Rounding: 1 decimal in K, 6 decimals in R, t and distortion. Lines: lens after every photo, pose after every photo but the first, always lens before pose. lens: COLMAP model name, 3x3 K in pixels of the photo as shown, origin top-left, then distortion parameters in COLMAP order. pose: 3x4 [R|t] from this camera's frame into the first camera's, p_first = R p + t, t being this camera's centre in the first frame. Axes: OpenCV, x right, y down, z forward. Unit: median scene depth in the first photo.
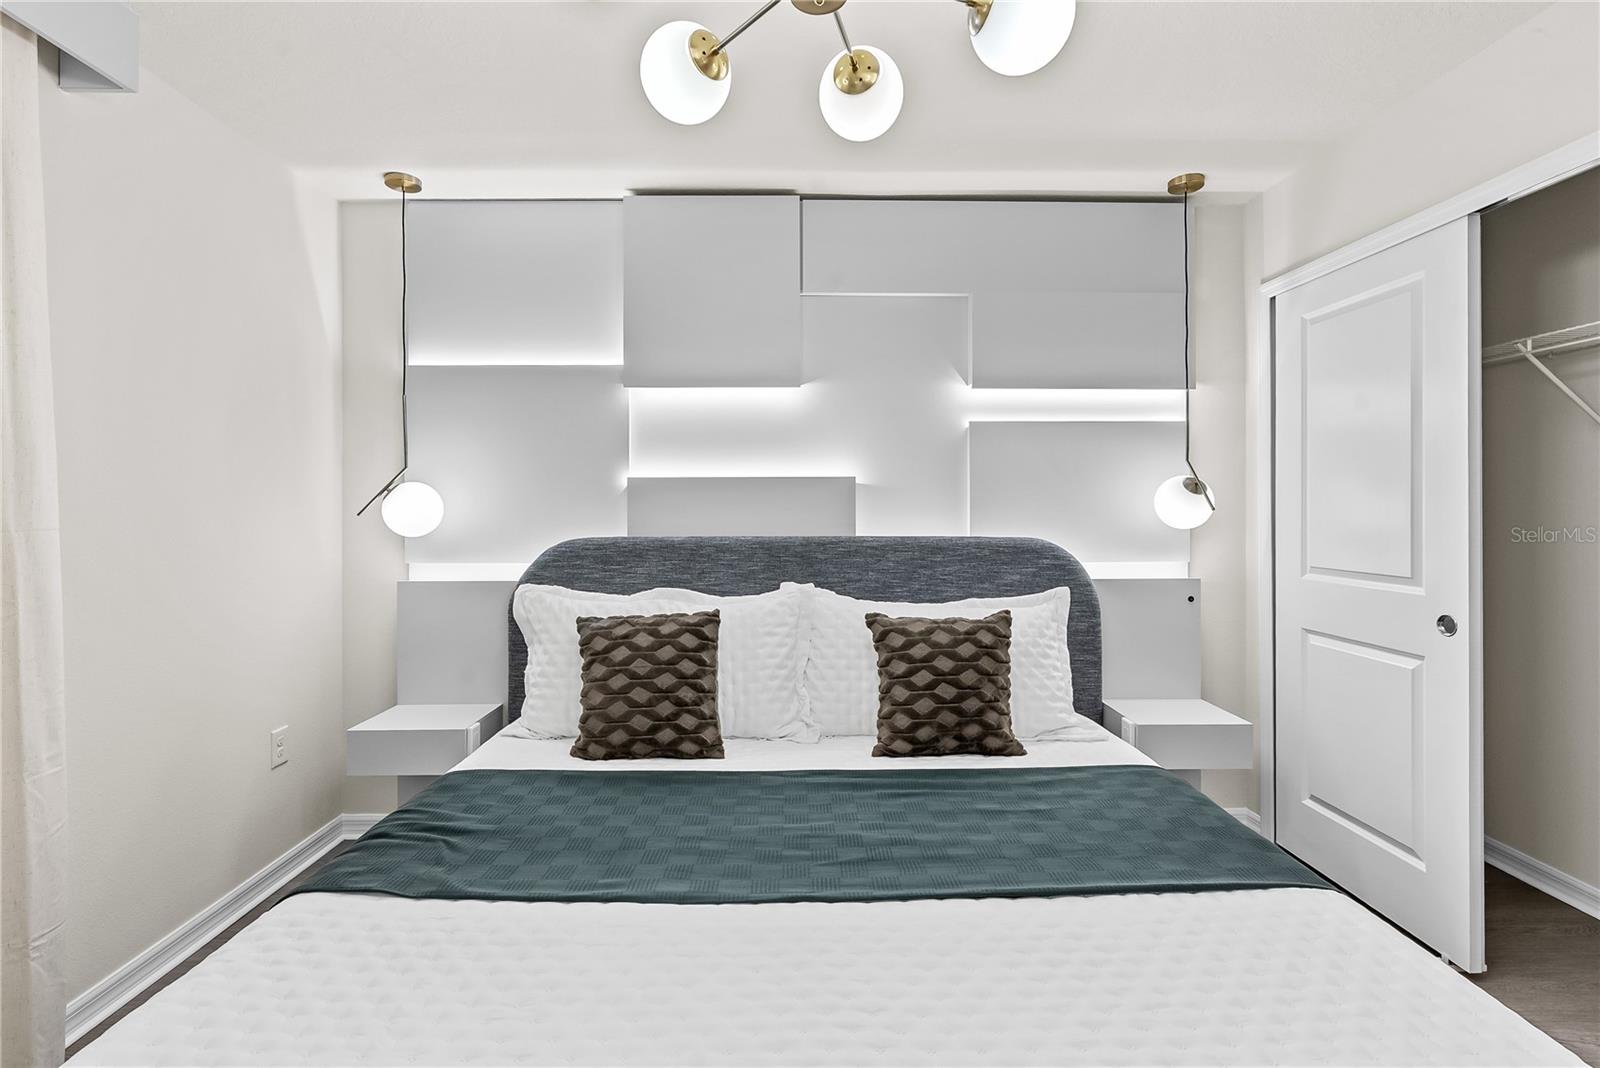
lens RADIAL K [[728.3, 0, 804.0], [0, 728.3, 513.9], [0, 0, 1]] dist [-0.004169, -0.000319]
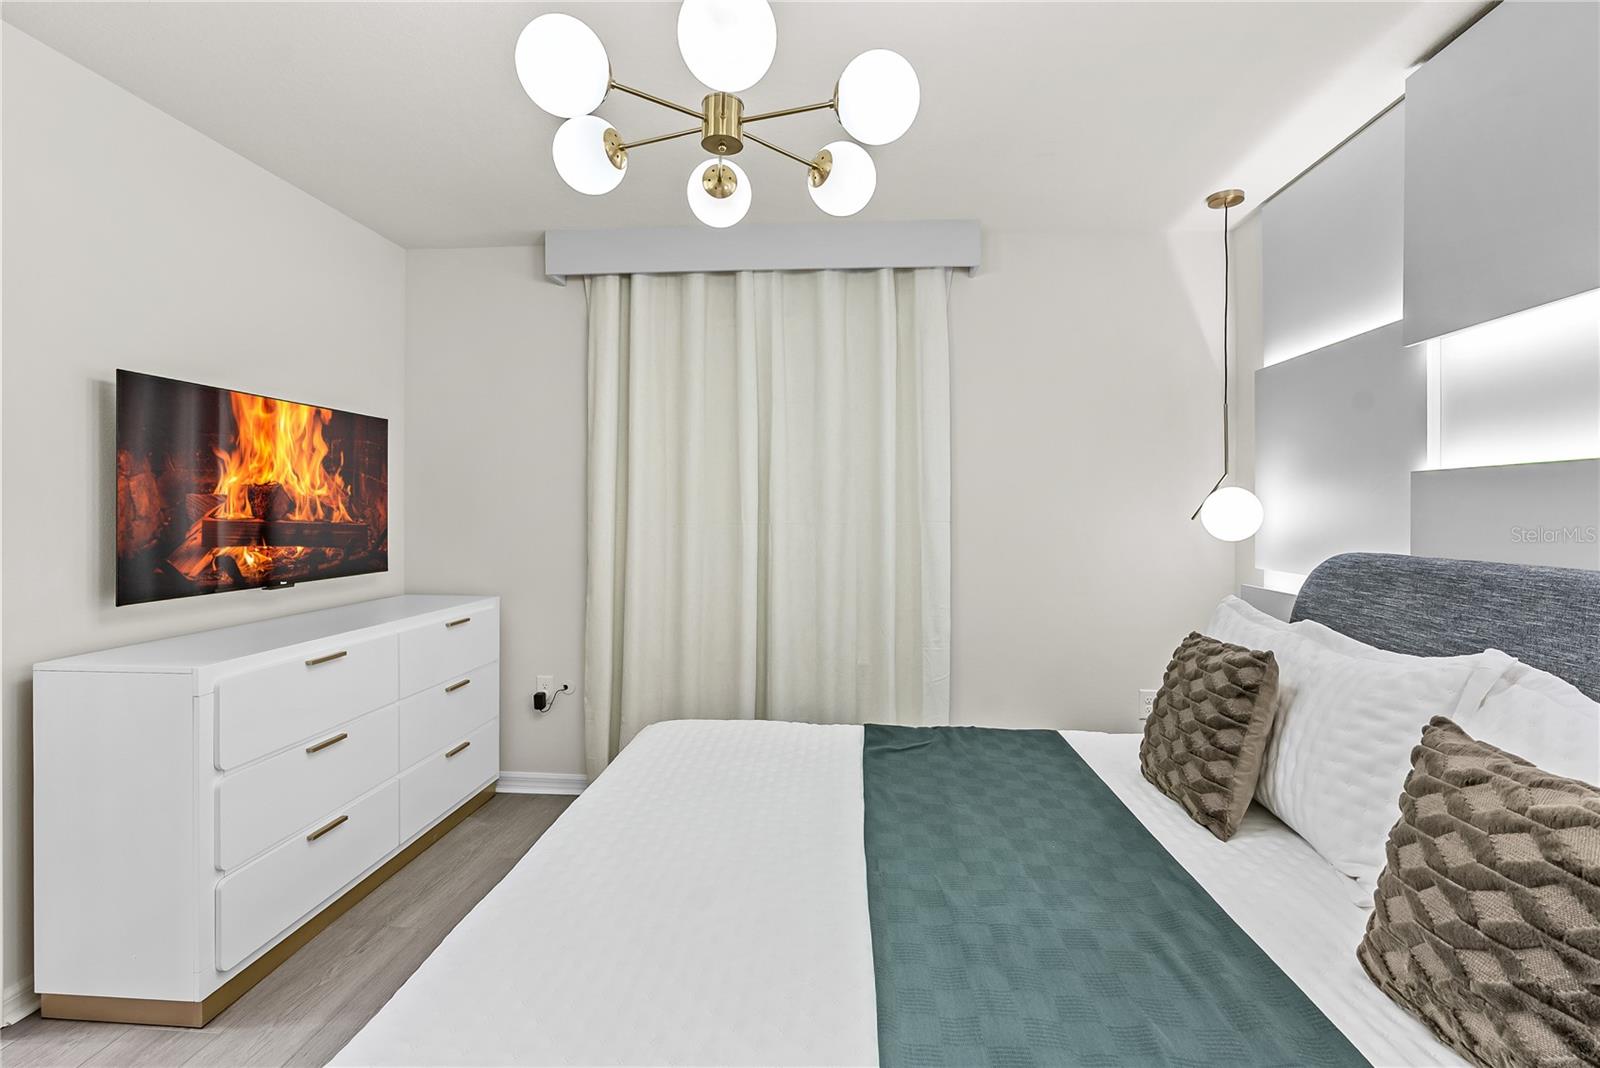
lens RADIAL K [[728.3, 0, 804.0], [0, 728.3, 513.9], [0, 0, 1]] dist [-0.004169, -0.000319]
pose [[-0.088696, 0.006494, -0.996038, 0.628424], [-0.014014, 0.999872, 0.007767, -0.007411], [0.995960, 0.014647, -0.088593, 0.567716]]
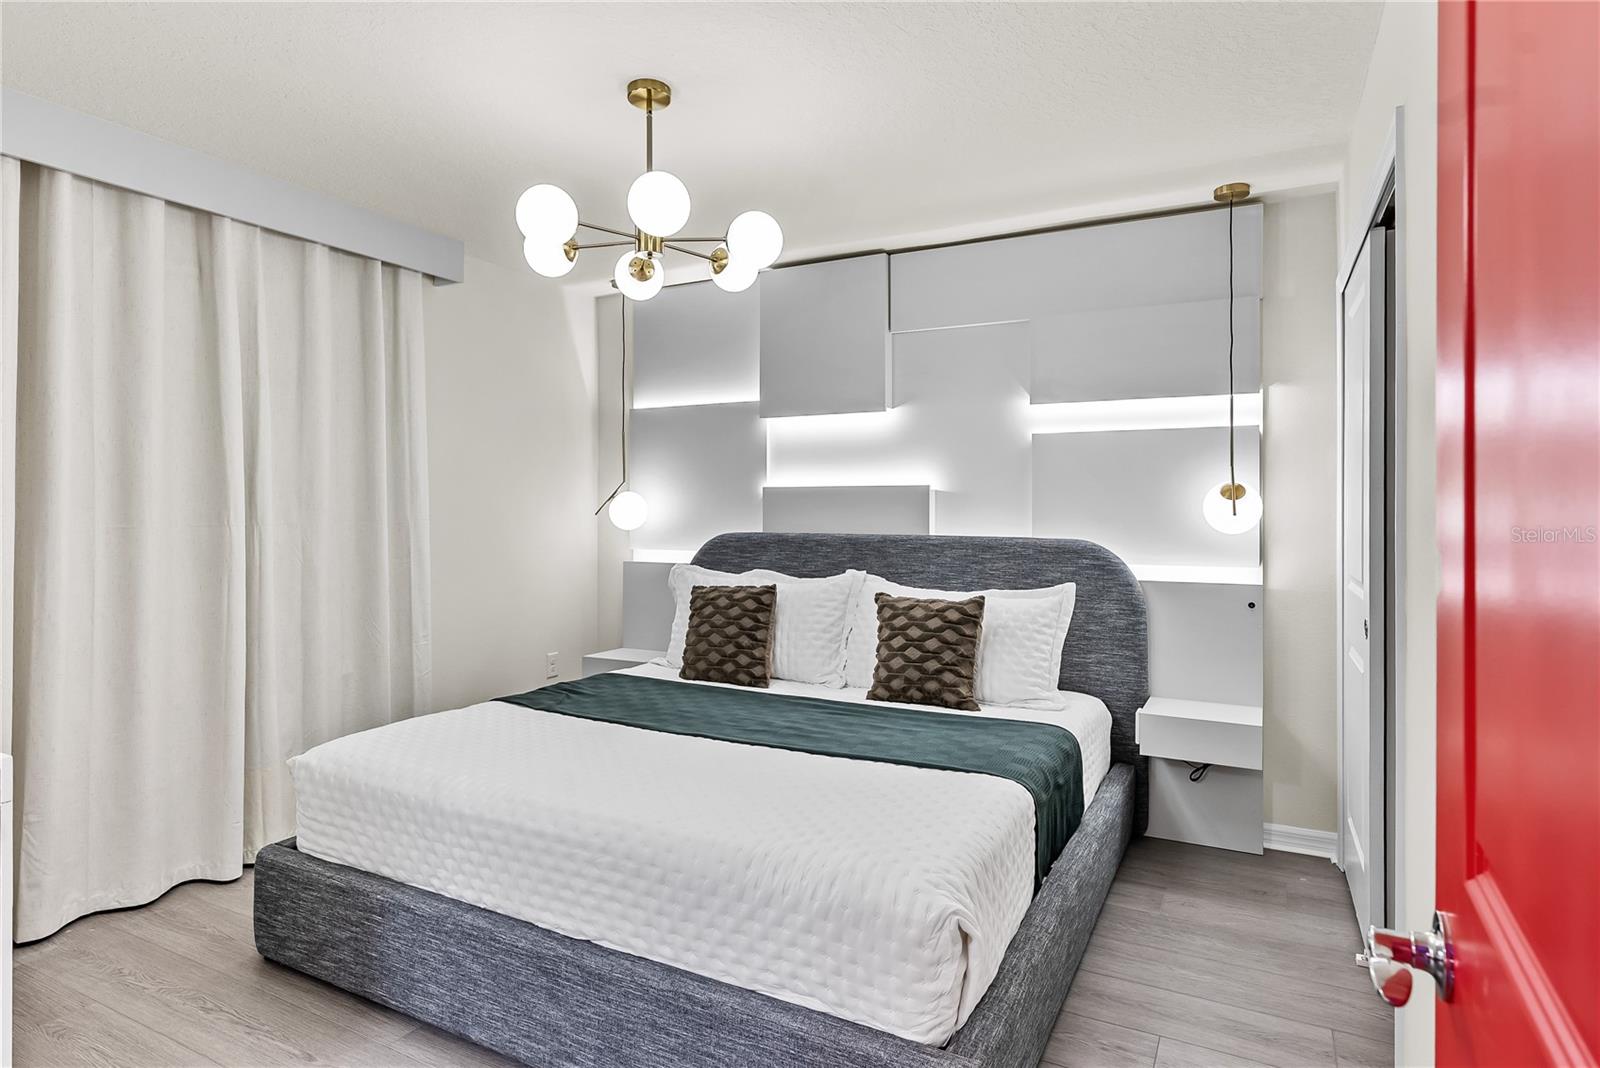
lens RADIAL K [[875.4, 0, 809.6], [0, 875.4, 524.5], [0, 0, 1]] dist [0.003744, -0.038737]
pose [[0.880249, 0.011777, -0.474365, 0.691523], [-0.009581, 0.999929, 0.007047, 0.005912], [0.474415, -0.001658, 0.880300, -0.406620]]
